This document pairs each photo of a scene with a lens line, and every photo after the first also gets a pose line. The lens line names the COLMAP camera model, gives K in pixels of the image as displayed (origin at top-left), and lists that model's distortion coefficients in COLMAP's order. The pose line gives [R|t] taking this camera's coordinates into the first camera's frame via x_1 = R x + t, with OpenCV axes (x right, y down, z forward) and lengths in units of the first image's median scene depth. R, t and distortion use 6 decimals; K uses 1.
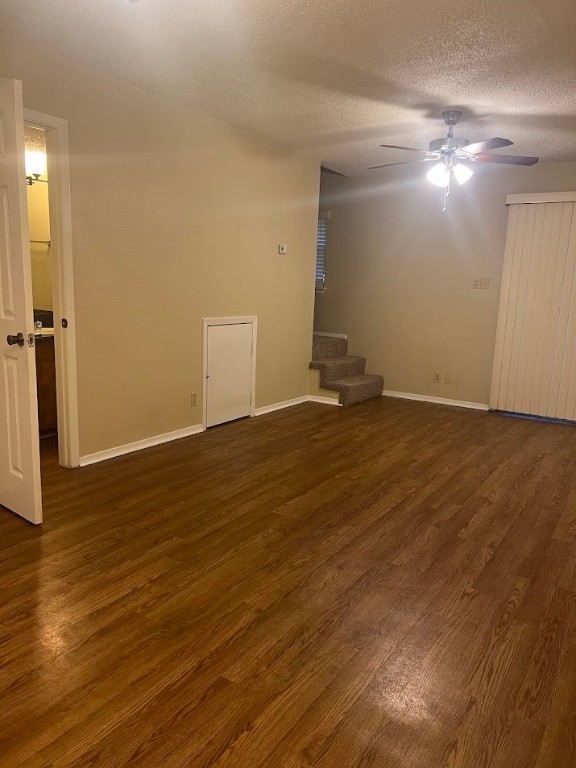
lens RADIAL K [[579.2, 0, 286.9], [0, 579.2, 384.2], [0, 0, 1]] dist [0.044163, -0.029569]
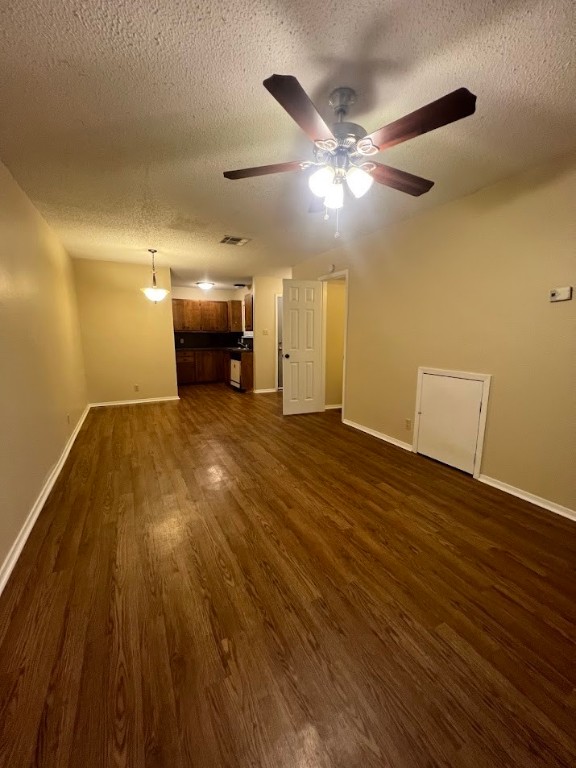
lens RADIAL K [[310.0, 0, 283.2], [0, 310.0, 383.3], [0, 0, 1]] dist [-0.001648, -0.000431]
pose [[-0.508139, 0.099789, -0.855475, 0.679944], [-0.173395, 0.961075, 0.215101, -0.194722], [0.843640, 0.257637, -0.471057, 1.211594]]
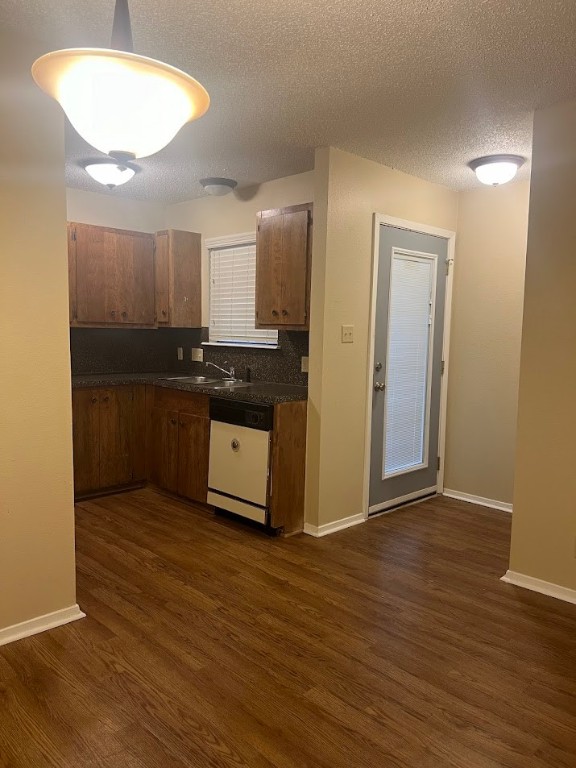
lens RADIAL K [[579.2, 0, 285.3], [0, 579.2, 387.1], [0, 0, 1]] dist [0.044163, -0.029569]
pose [[-0.222448, 0.061212, -0.973021, 0.416895], [-0.203678, 0.973087, 0.107780, -0.127936], [0.953432, 0.222158, -0.203994, 0.728154]]
